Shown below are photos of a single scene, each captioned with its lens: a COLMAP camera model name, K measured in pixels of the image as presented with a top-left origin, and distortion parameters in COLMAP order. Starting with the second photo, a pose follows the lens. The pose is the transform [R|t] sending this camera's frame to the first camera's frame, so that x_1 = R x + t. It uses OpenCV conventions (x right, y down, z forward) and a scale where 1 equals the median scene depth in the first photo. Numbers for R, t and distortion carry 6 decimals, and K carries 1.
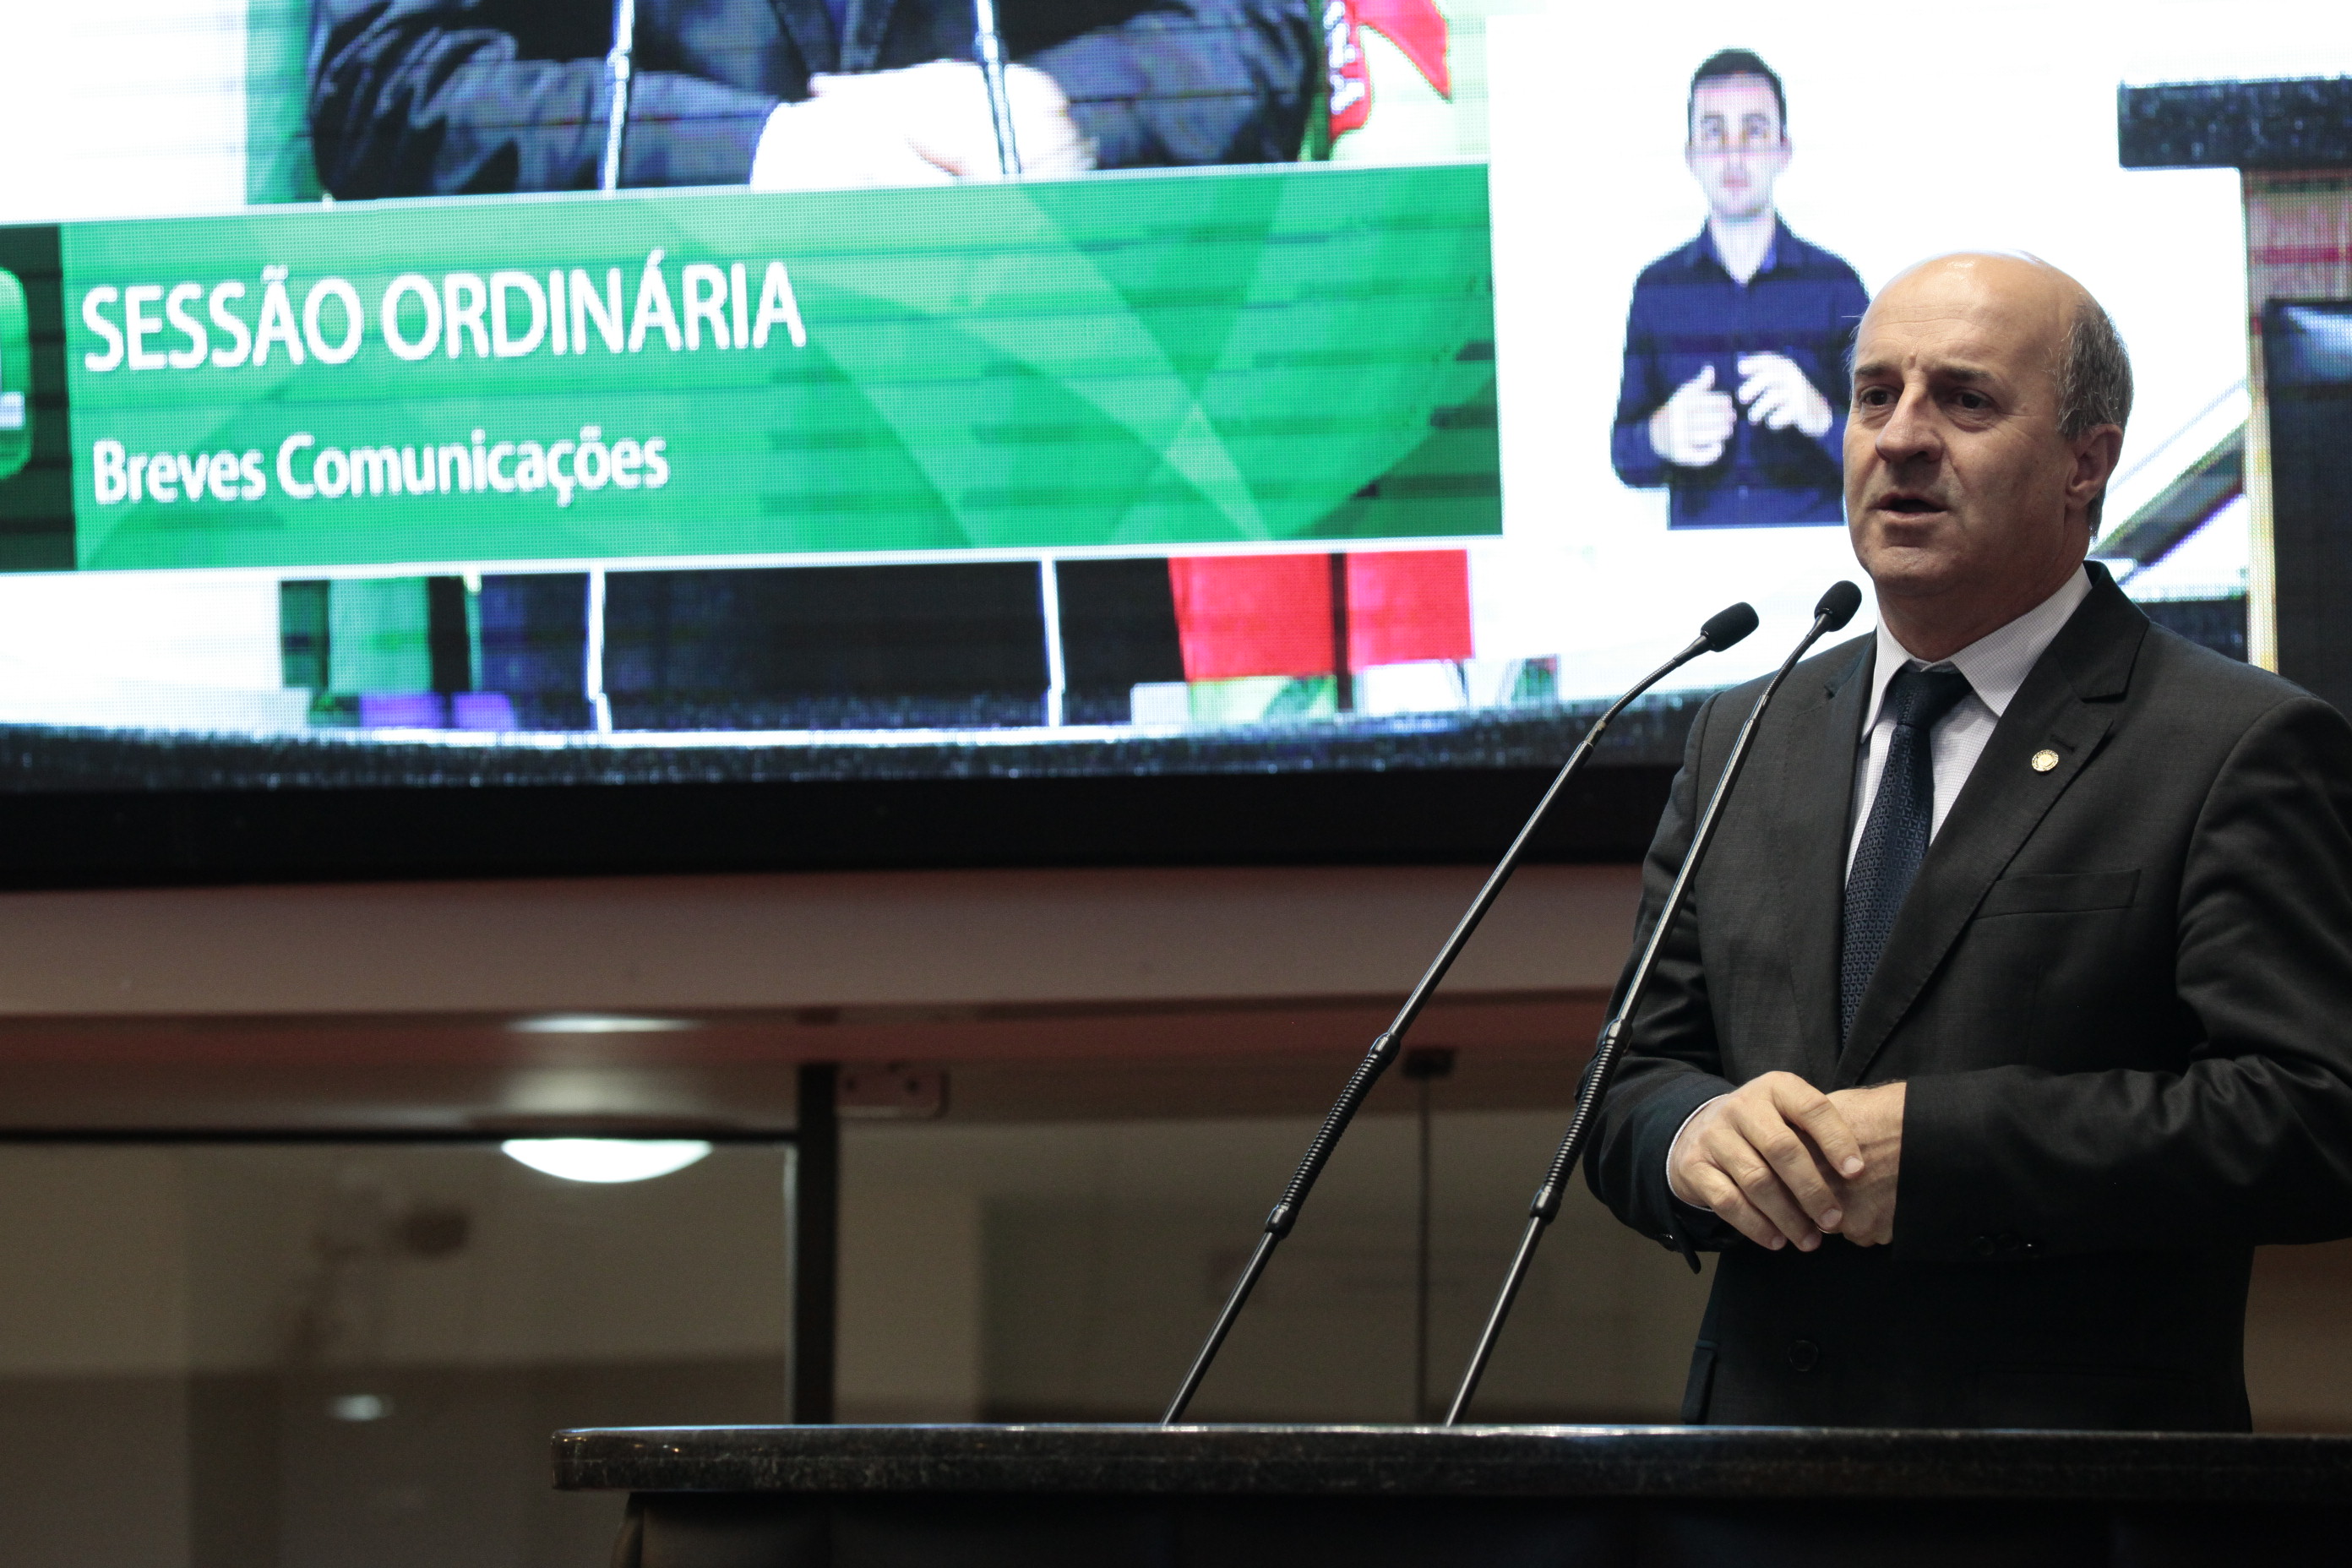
lens RADIAL K [[9155.7, 0, 1176.0], [0, 9155.7, 784.0], [0, 0, 1]] dist [-0.161948, -1.499642]
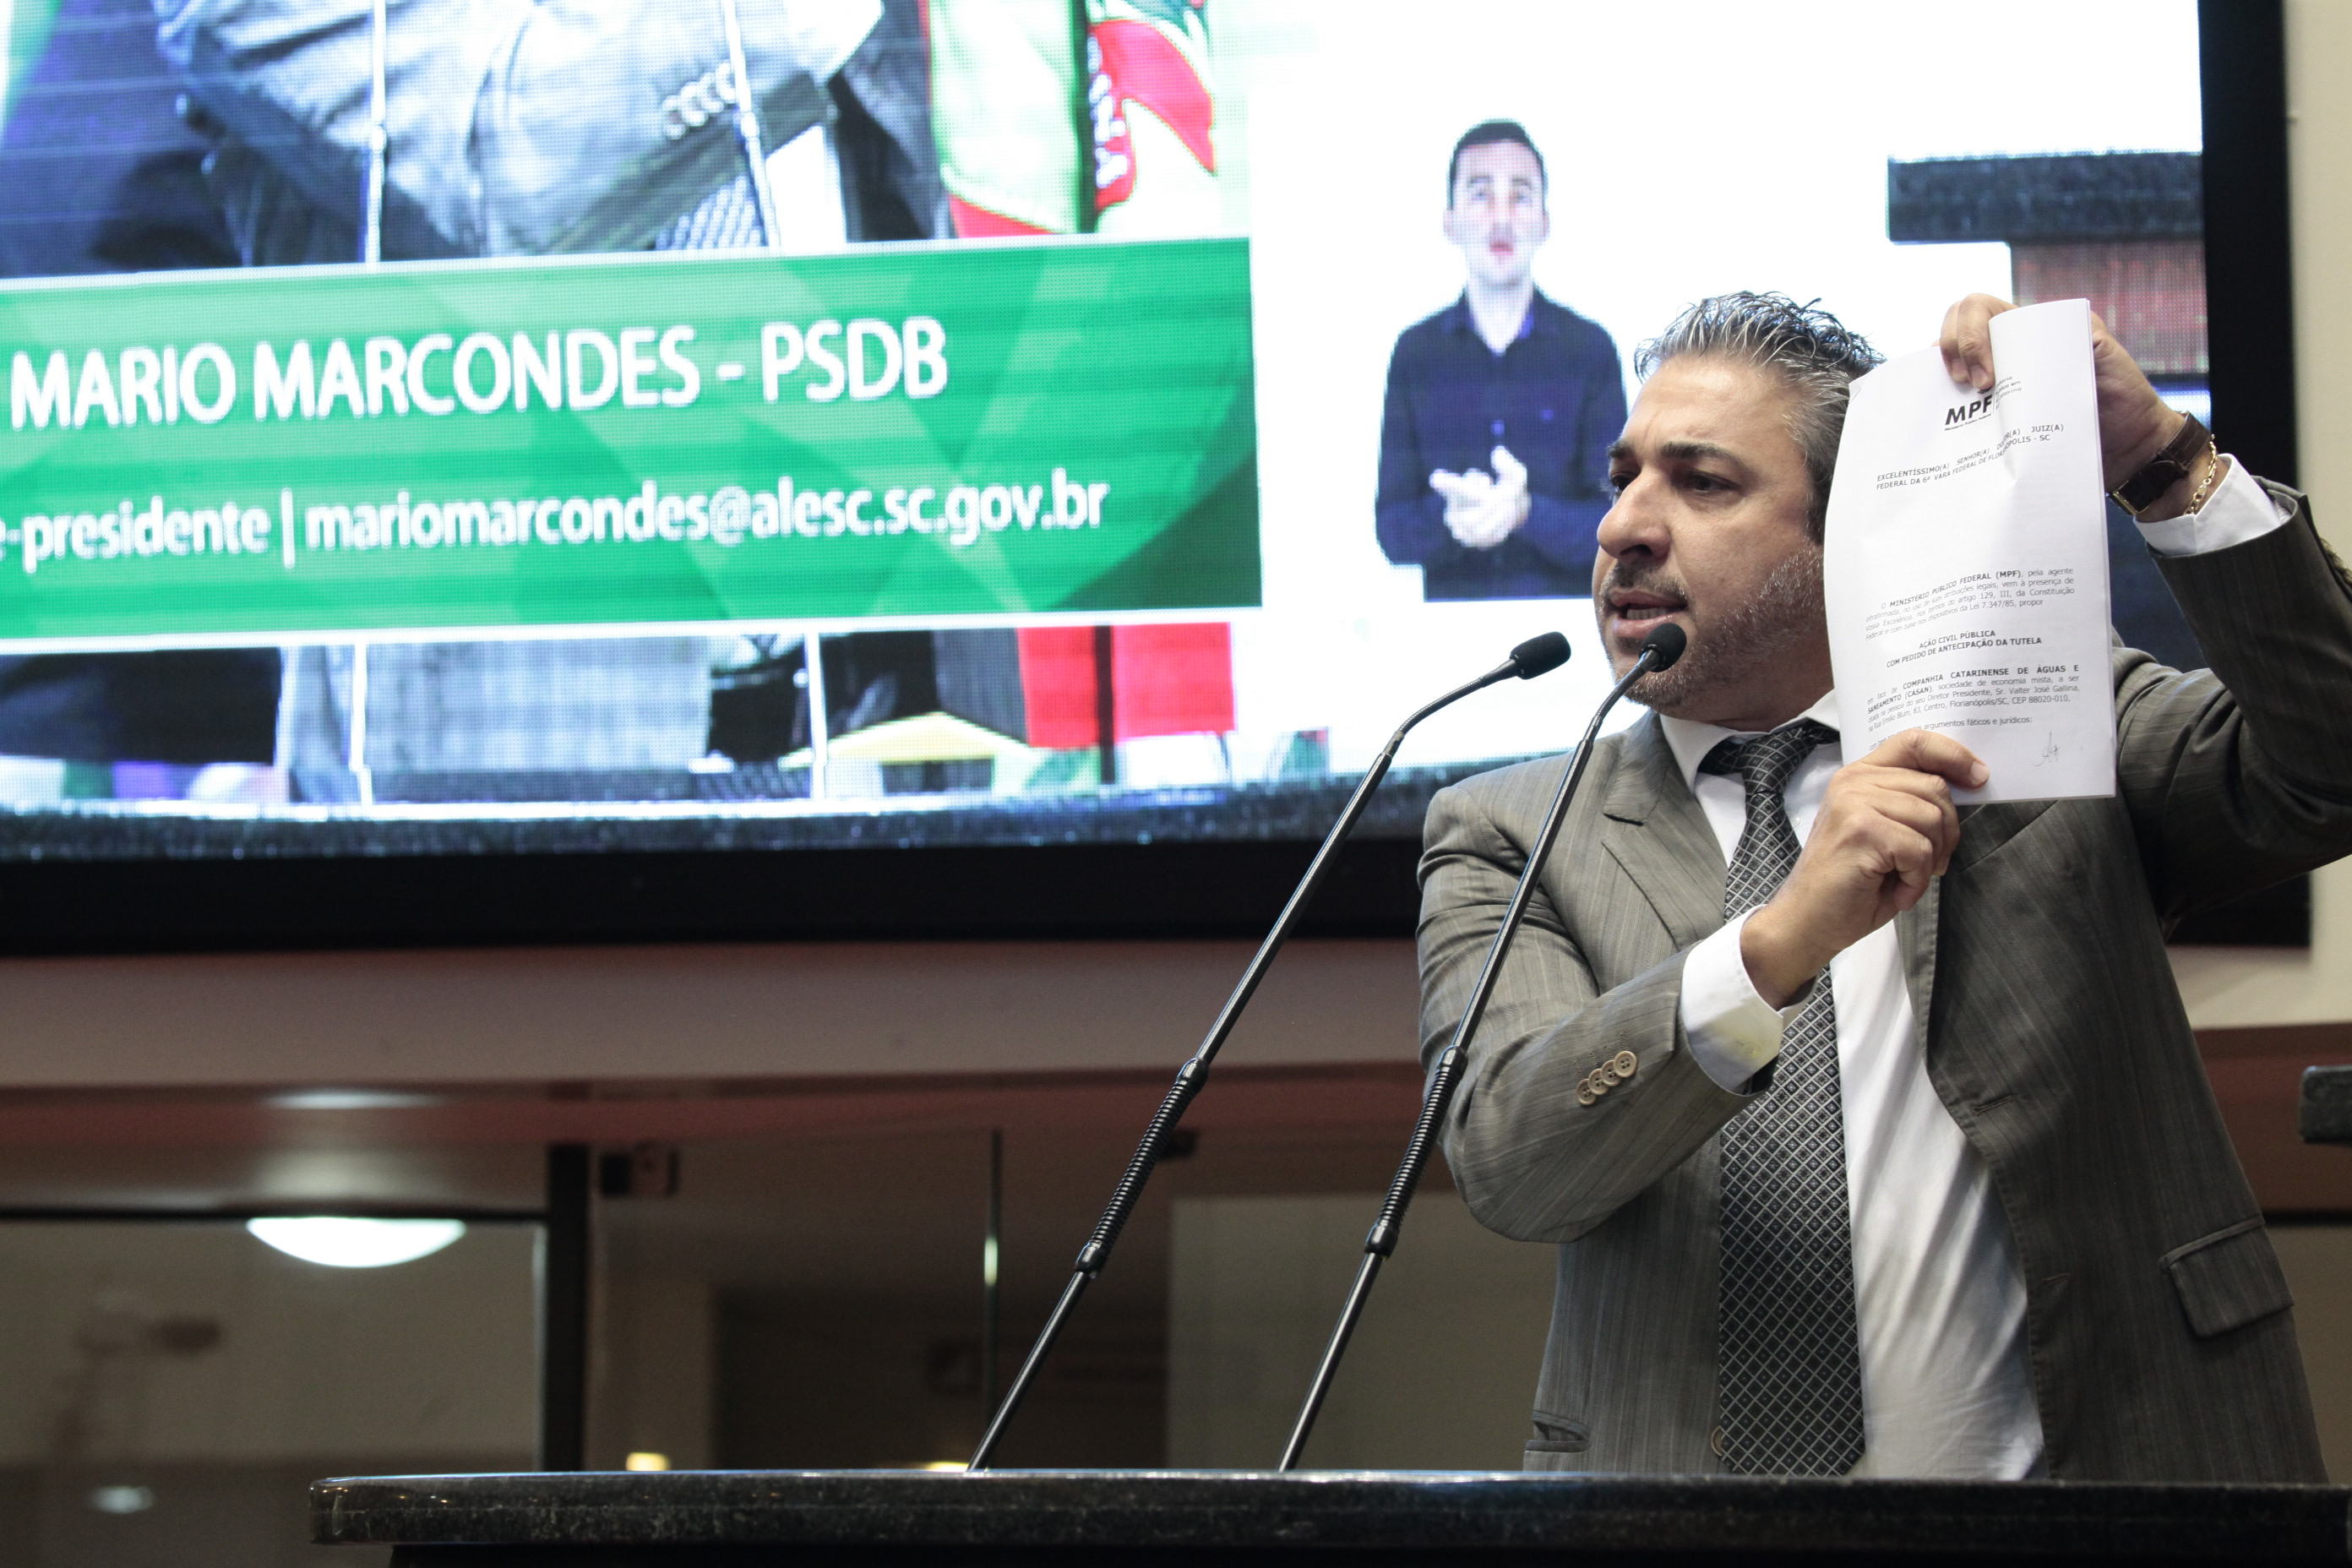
lens RADIAL K [[8253.4, 0, 1176.0], [0, 8253.4, 784.0], [0, 0, 1]] dist [-0.126047, -5.322614]
pose [[0.999338, 0.004489, 0.036114, -0.010705], [-0.003751, 0.999783, -0.020479, 0.016437], [-0.036198, 0.020330, 0.999138, 0.157958]]
